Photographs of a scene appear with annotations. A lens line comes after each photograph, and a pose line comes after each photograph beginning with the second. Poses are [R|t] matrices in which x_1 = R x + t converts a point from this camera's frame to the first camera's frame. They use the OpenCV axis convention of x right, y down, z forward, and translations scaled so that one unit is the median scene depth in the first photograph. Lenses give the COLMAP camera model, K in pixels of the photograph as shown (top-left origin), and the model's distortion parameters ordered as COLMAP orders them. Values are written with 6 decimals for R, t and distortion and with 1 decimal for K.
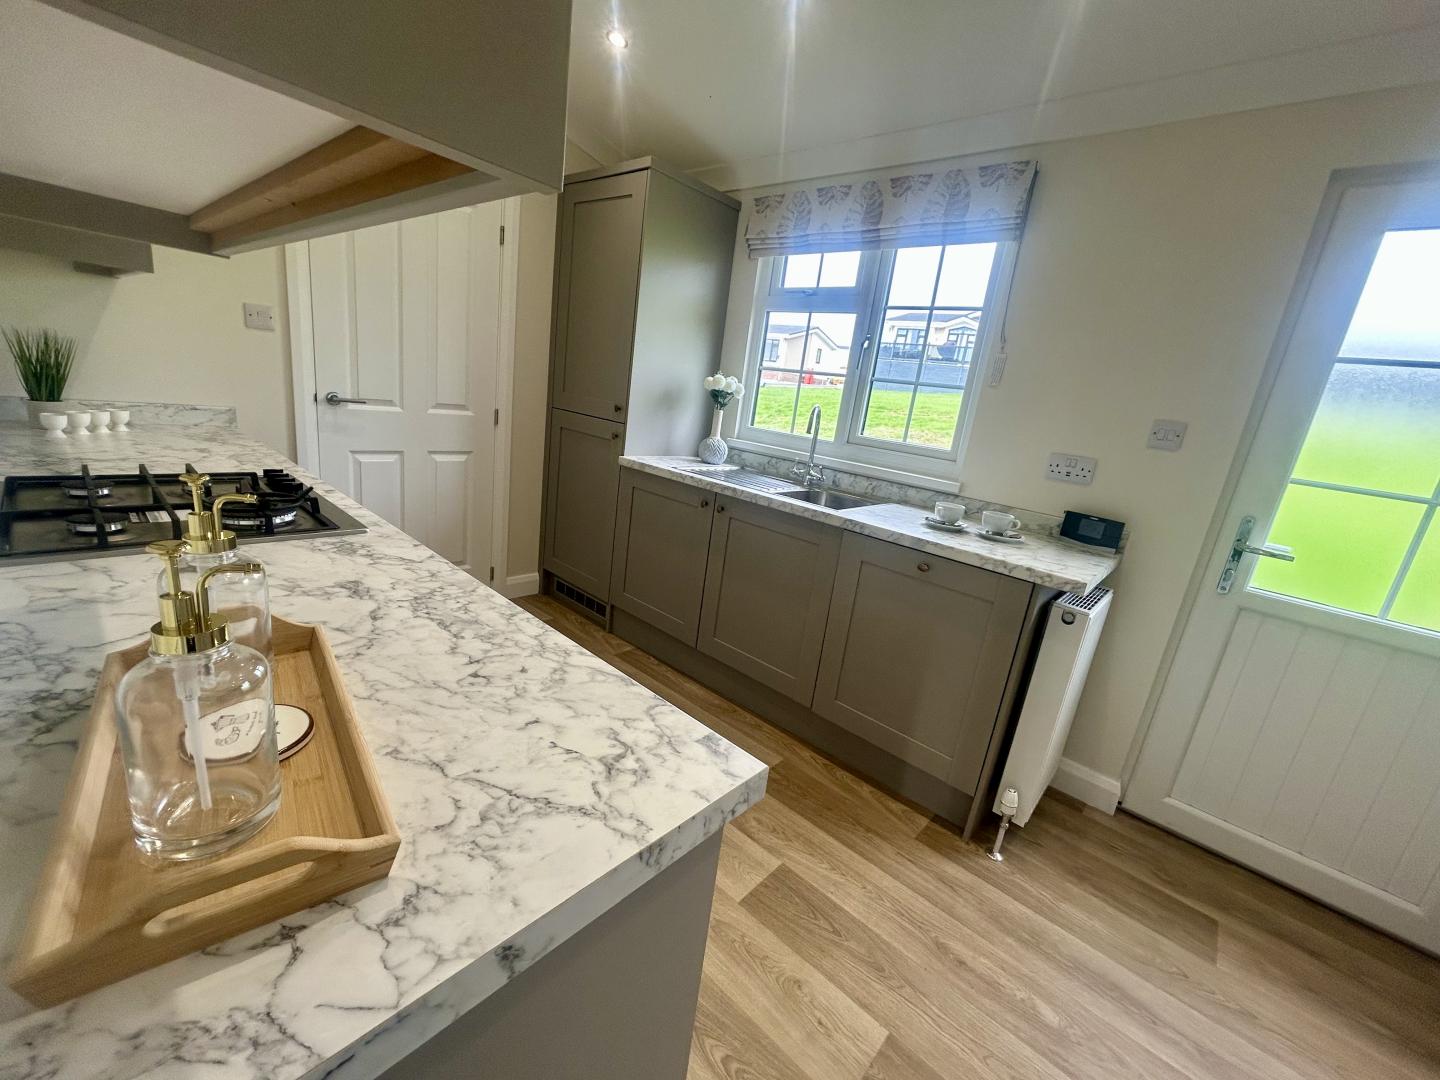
lens RADIAL K [[577.6, 0, 716.0], [0, 577.6, 539.3], [0, 0, 1]] dist [-0.002997, -0.000028]
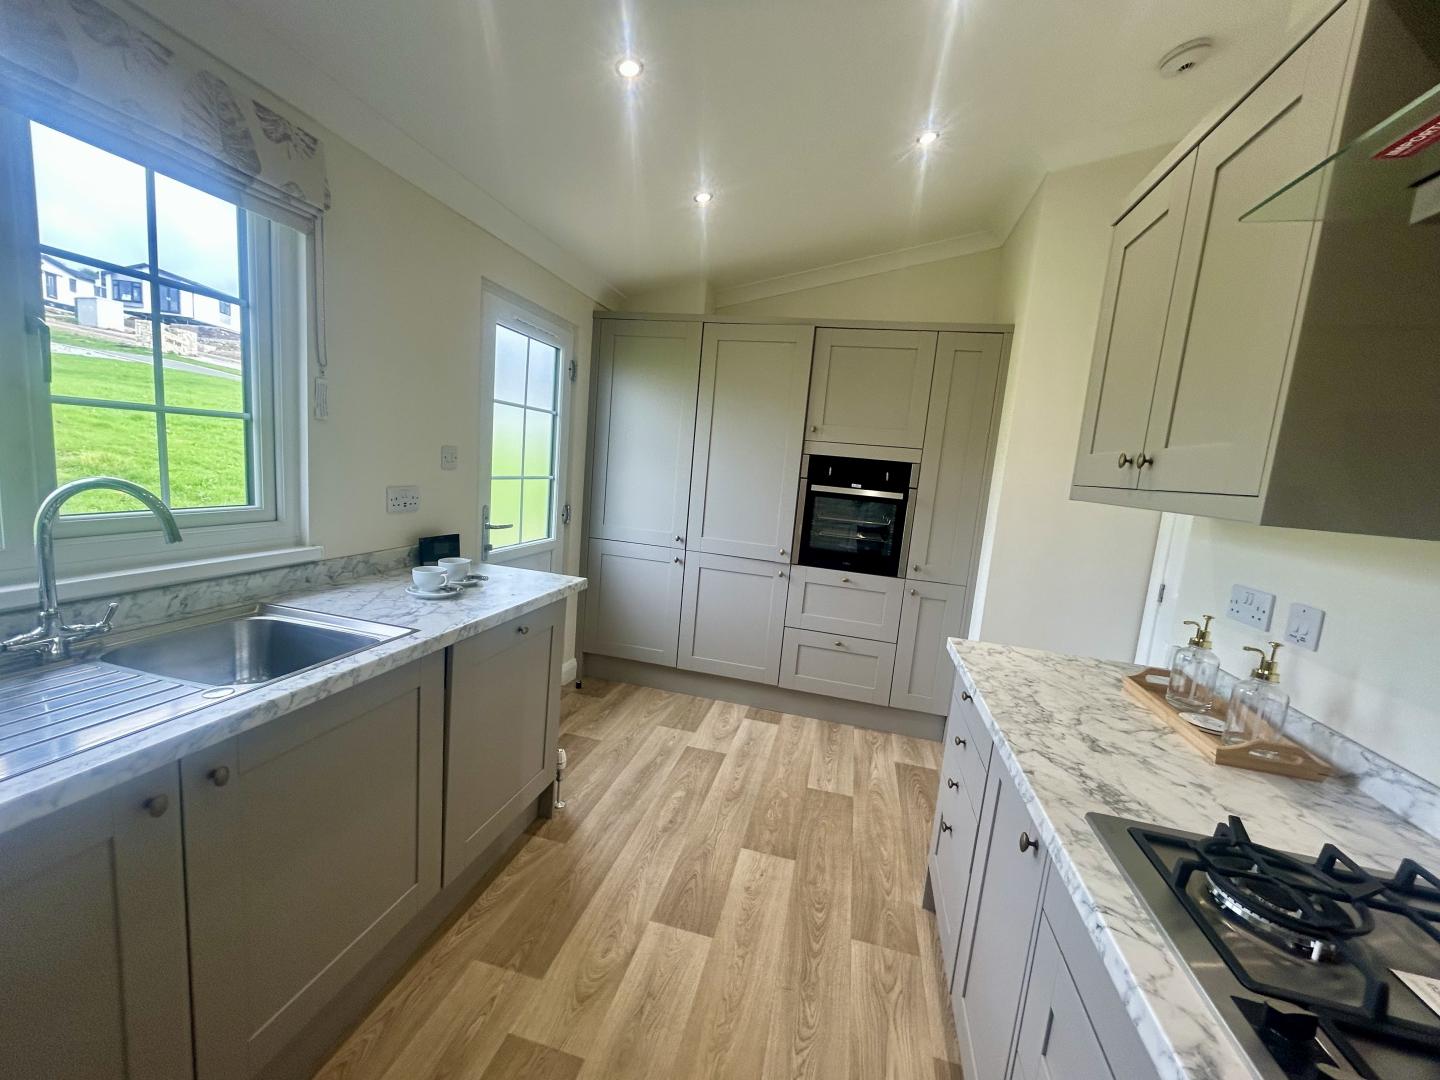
lens RADIAL K [[580.4, 0, 719.1], [0, 580.4, 540.9], [0, 0, 1]] dist [0.001747, 0.000180]
pose [[-0.460911, -0.283855, 0.840825, -0.436872], [0.082930, 0.929543, 0.359265, -0.312983], [-0.883563, 0.235319, -0.404897, 0.783505]]
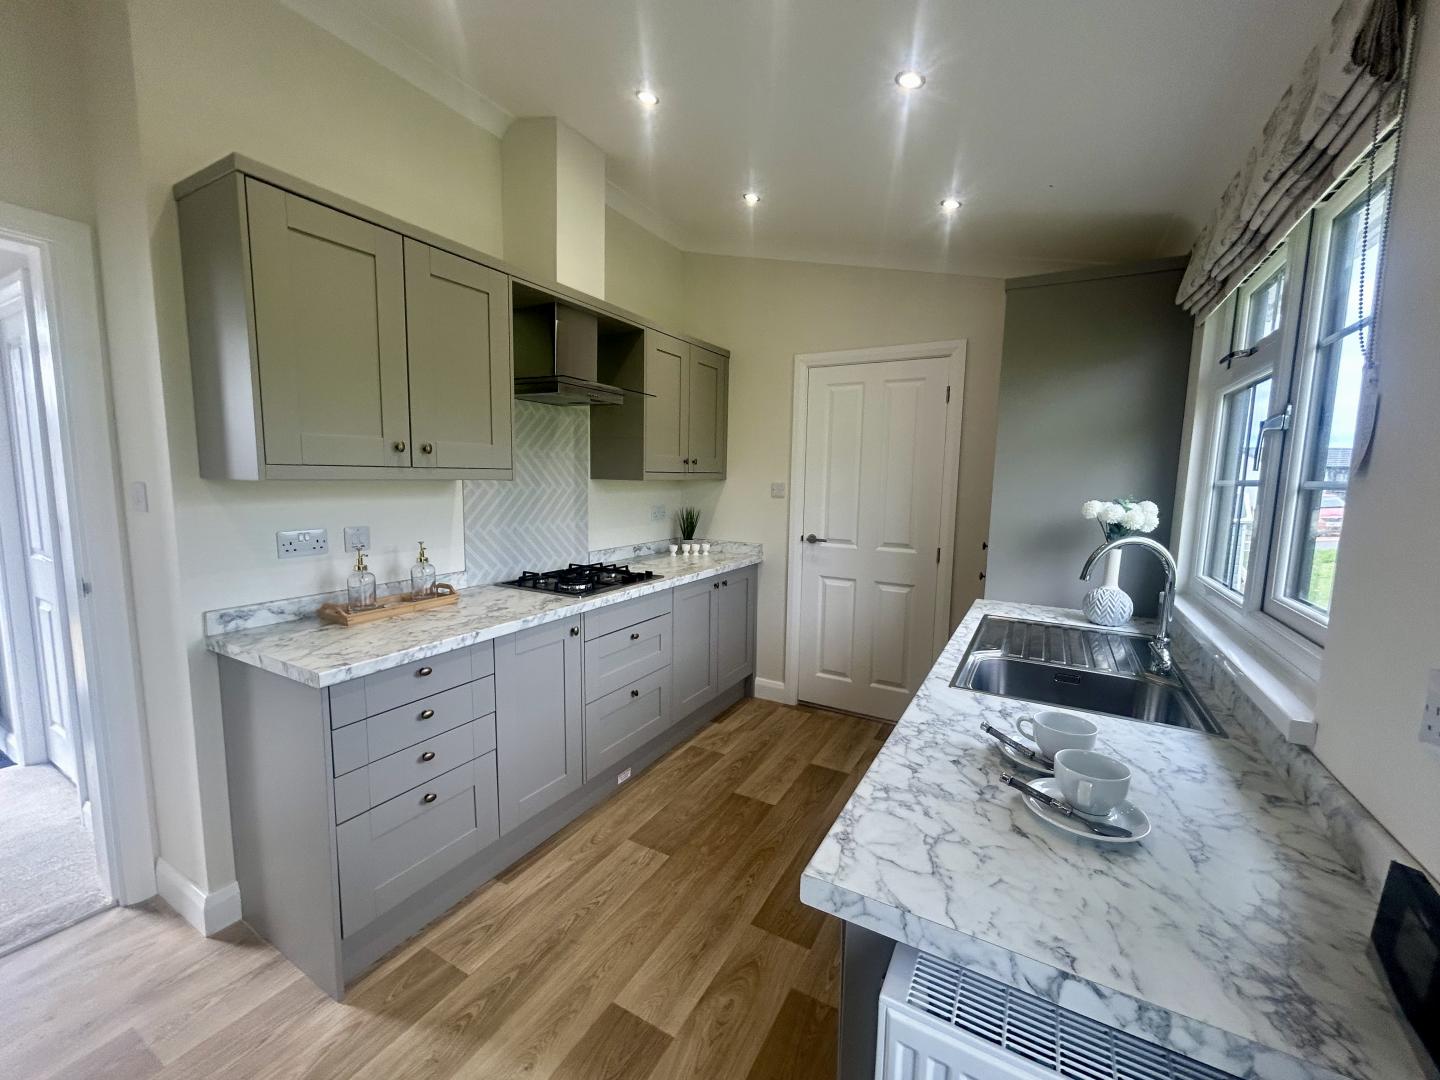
lens RADIAL K [[580.4, 0, 719.1], [0, 580.4, 540.9], [0, 0, 1]] dist [0.001747, 0.000180]
pose [[0.221780, -0.012417, -0.975018, 0.678172], [-0.236652, 0.969338, -0.066174, -0.087244], [0.945944, 0.245416, 0.212041, 0.468764]]
